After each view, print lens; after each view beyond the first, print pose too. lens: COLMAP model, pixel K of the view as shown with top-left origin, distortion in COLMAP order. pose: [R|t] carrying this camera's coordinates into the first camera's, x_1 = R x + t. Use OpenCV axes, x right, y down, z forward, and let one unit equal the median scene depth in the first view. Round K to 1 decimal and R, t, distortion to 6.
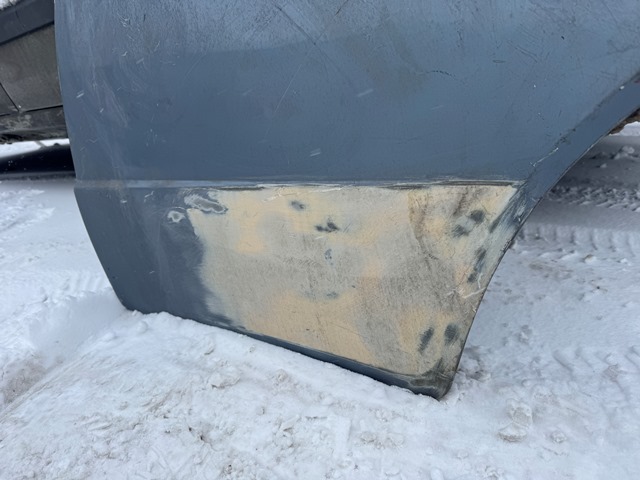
lens RADIAL K [[447.5, 0, 316.0], [0, 447.5, 238.6], [0, 0, 1]] dist [0.018760, -0.032772]
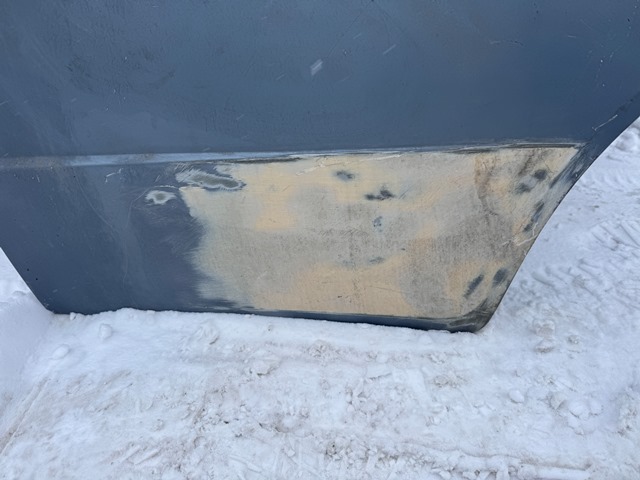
lens RADIAL K [[447.5, 0, 314.8], [0, 447.5, 239.9], [0, 0, 1]] dist [0.018760, -0.032772]
pose [[0.903508, -0.155799, 0.399248, -0.503226], [0.096619, 0.981647, 0.164417, -0.102254], [-0.417537, -0.109977, 0.901980, 0.150049]]
